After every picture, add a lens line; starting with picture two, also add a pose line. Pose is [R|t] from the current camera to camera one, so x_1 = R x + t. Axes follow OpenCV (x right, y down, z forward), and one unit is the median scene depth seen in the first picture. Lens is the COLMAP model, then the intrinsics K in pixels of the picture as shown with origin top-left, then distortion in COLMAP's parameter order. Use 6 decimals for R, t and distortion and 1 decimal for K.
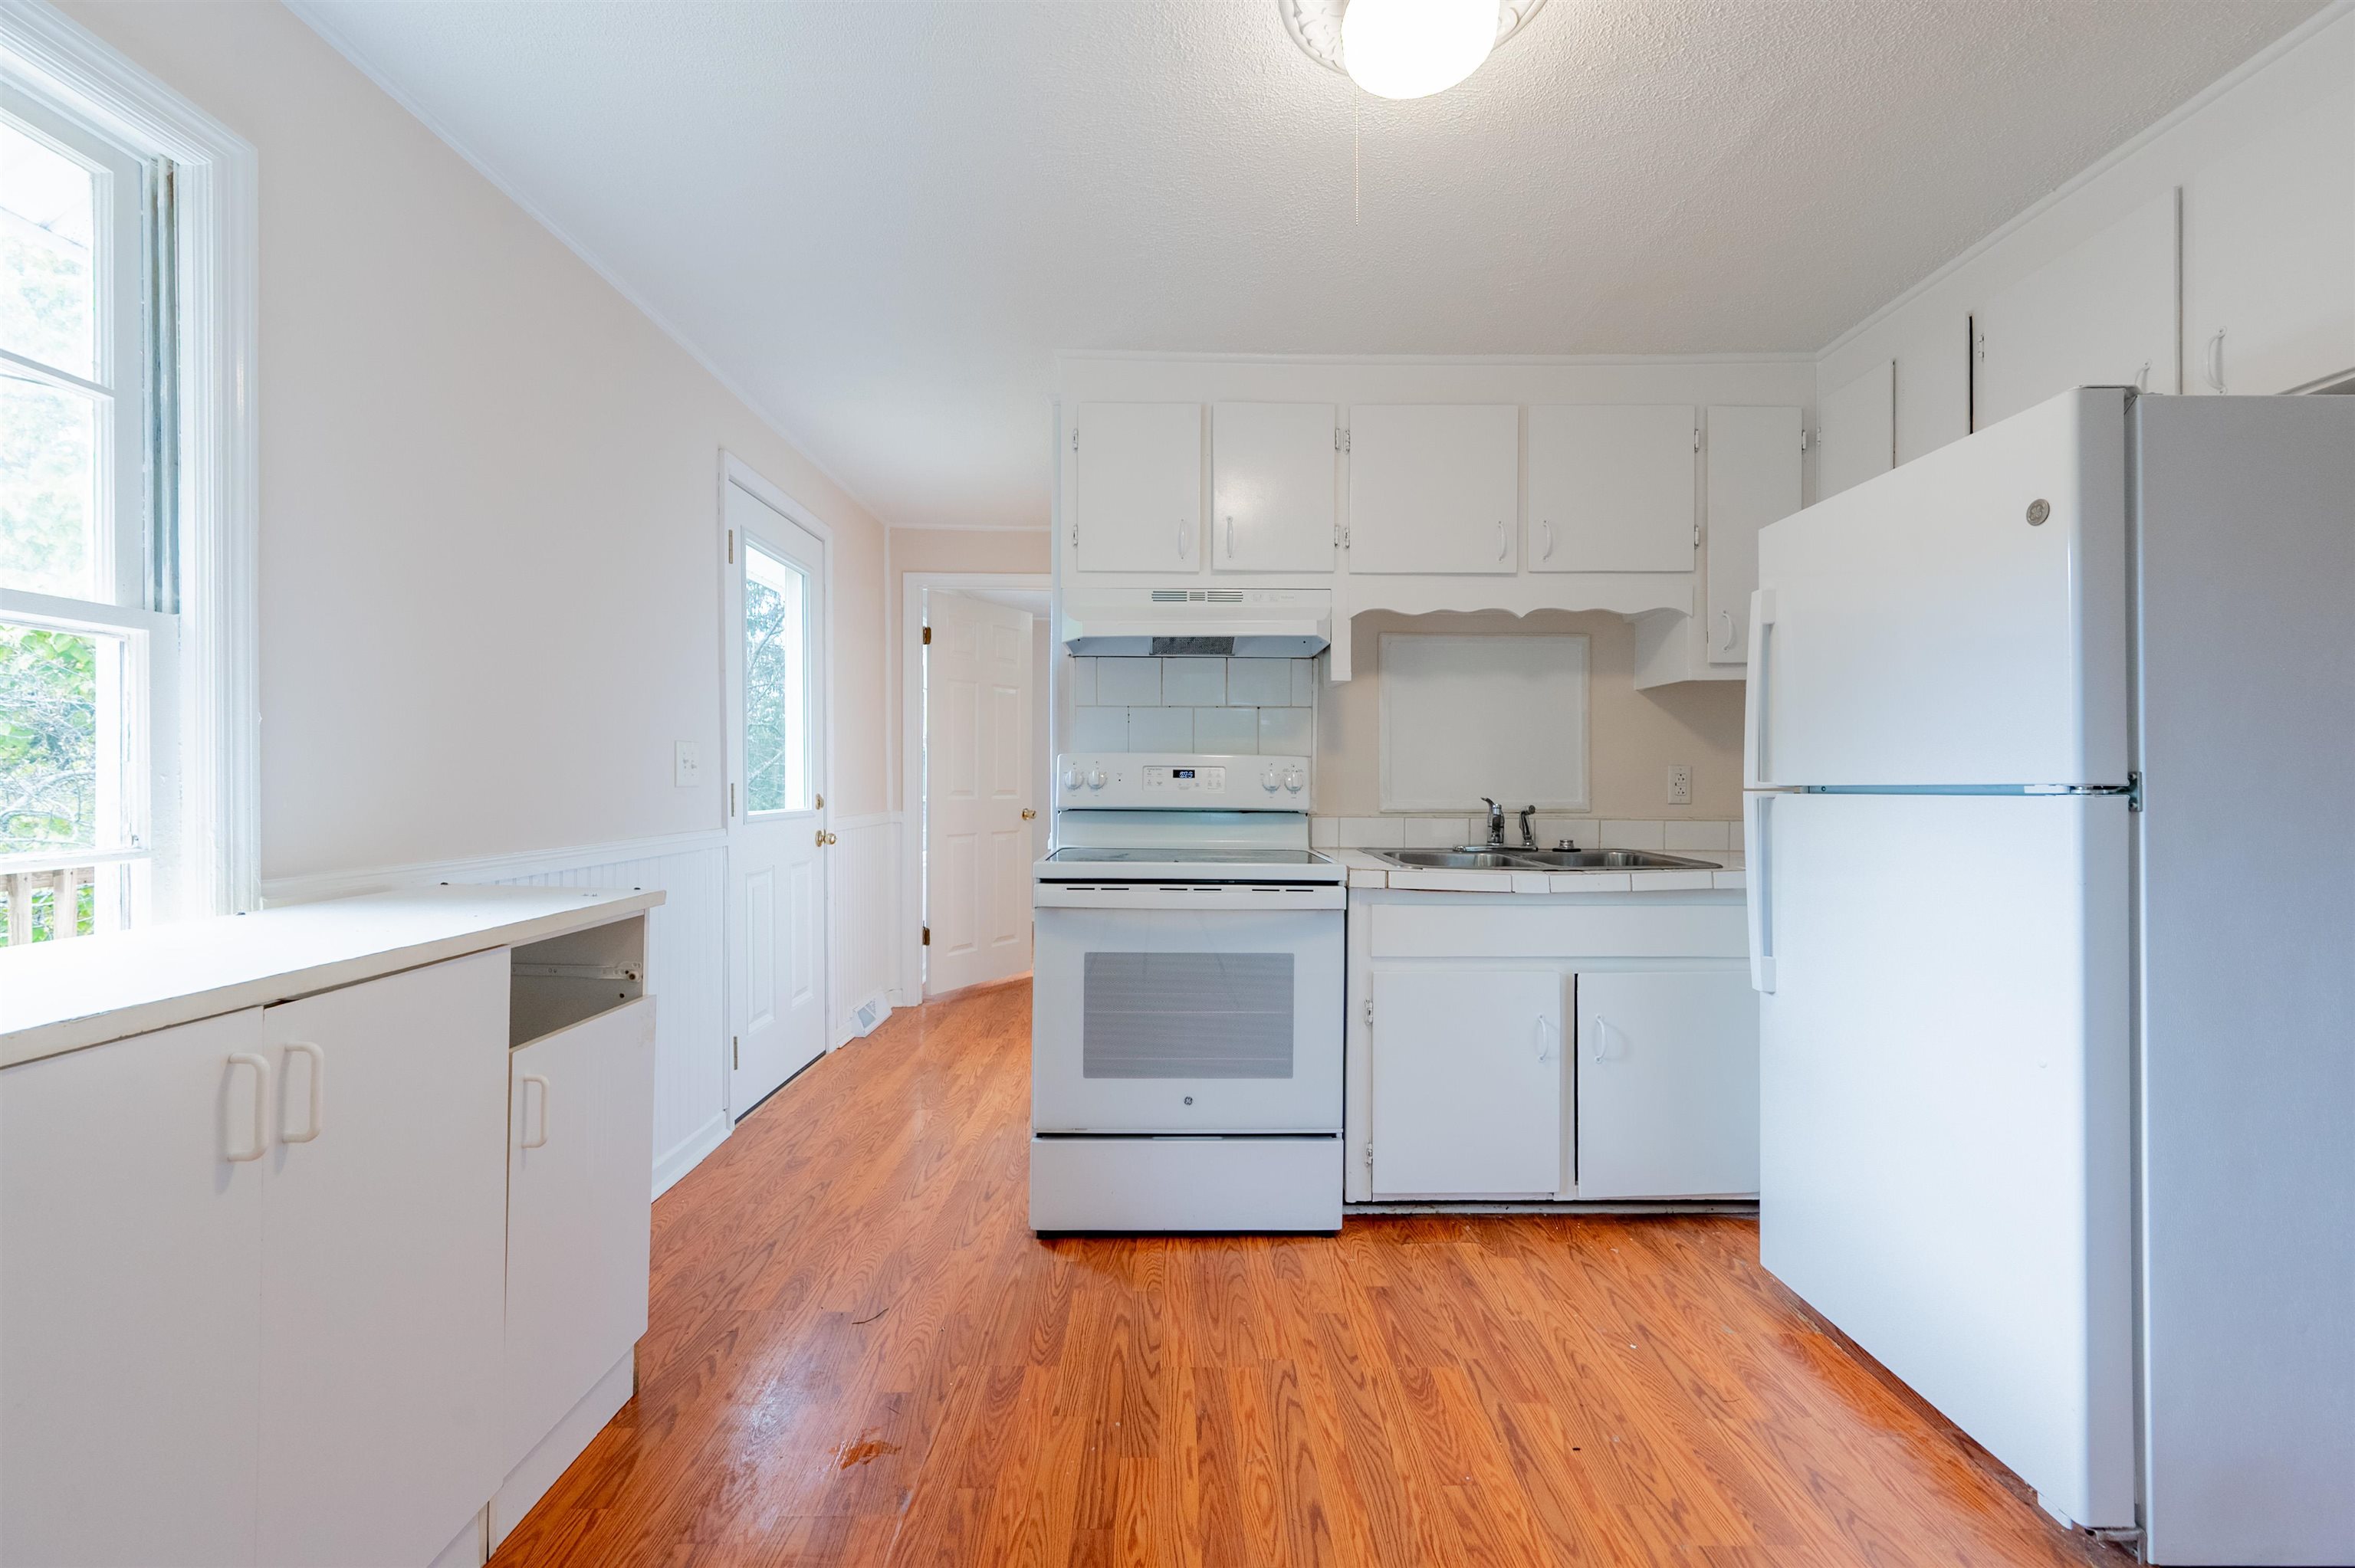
lens RADIAL K [[965.6, 0, 1185.8], [0, 965.6, 779.8], [0, 0, 1]] dist [-0.002416, 0.001081]
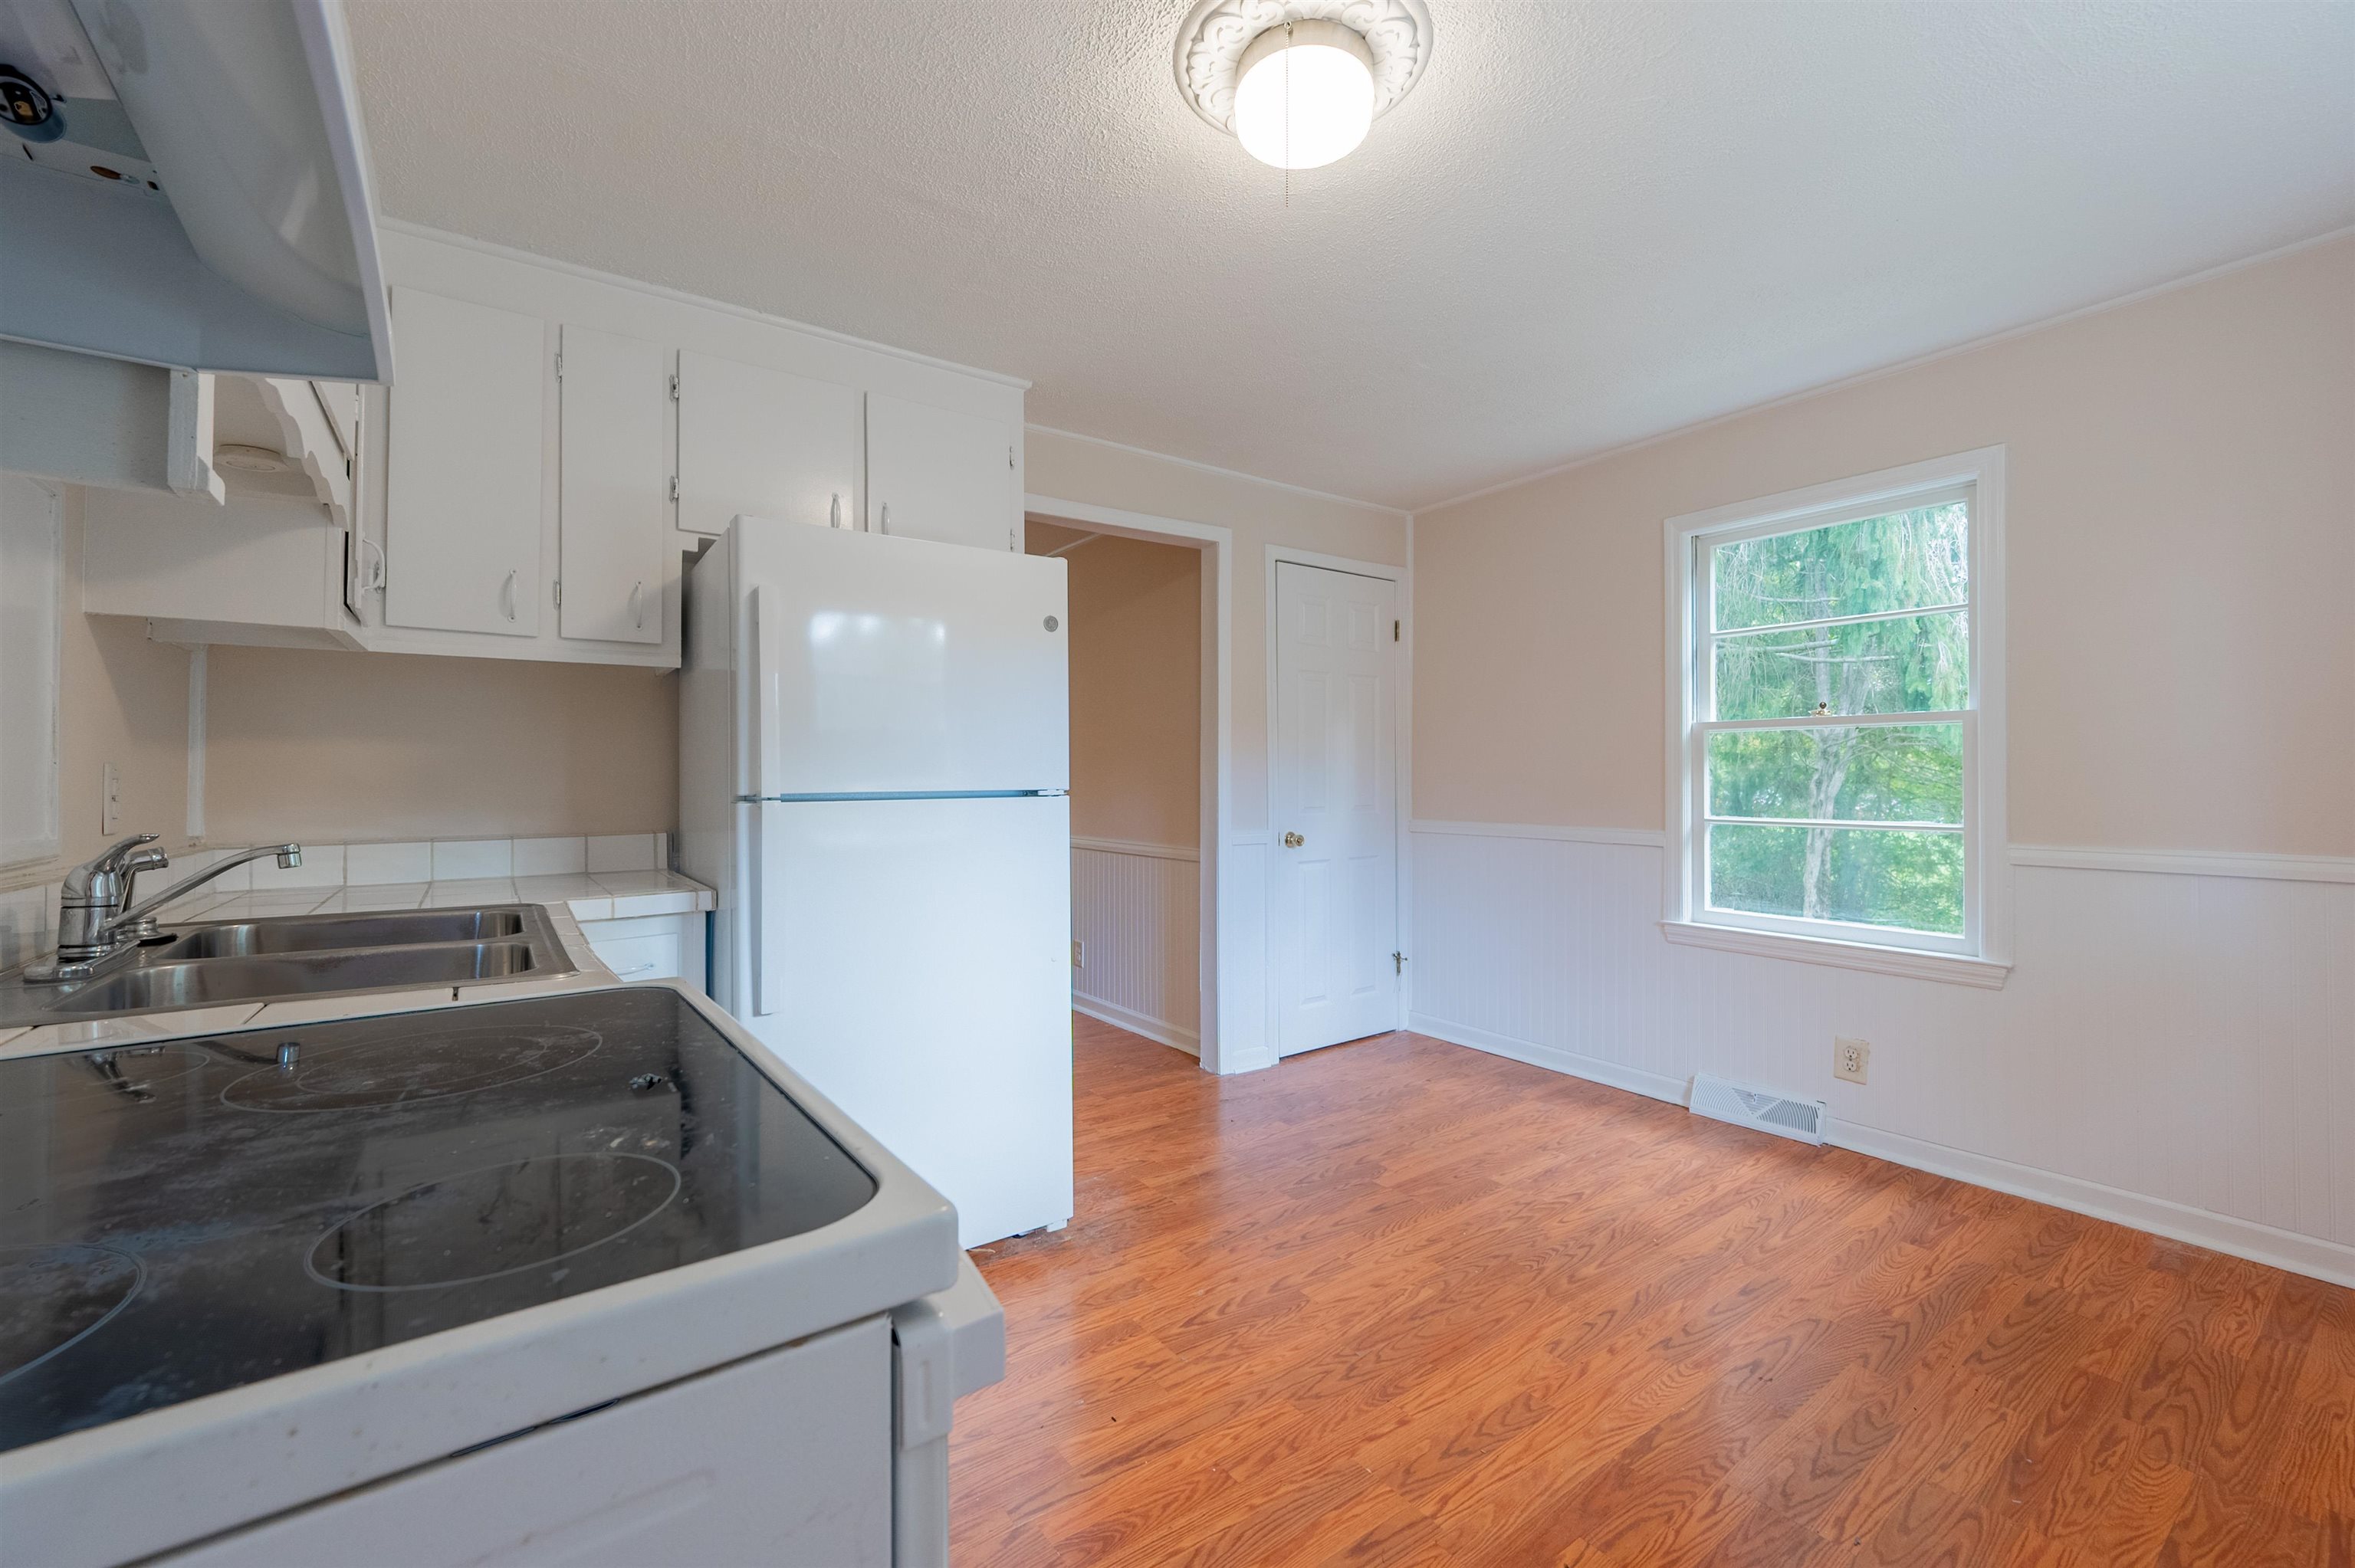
lens RADIAL K [[965.6, 0, 1187.4], [0, 965.6, 741.9], [0, 0, 1]] dist [-0.002416, 0.001081]
pose [[-0.578642, 0.032305, 0.814941, -0.366436], [0.003399, 0.999302, -0.037200, -0.004788], [-0.815574, -0.018755, -0.578348, 1.088909]]
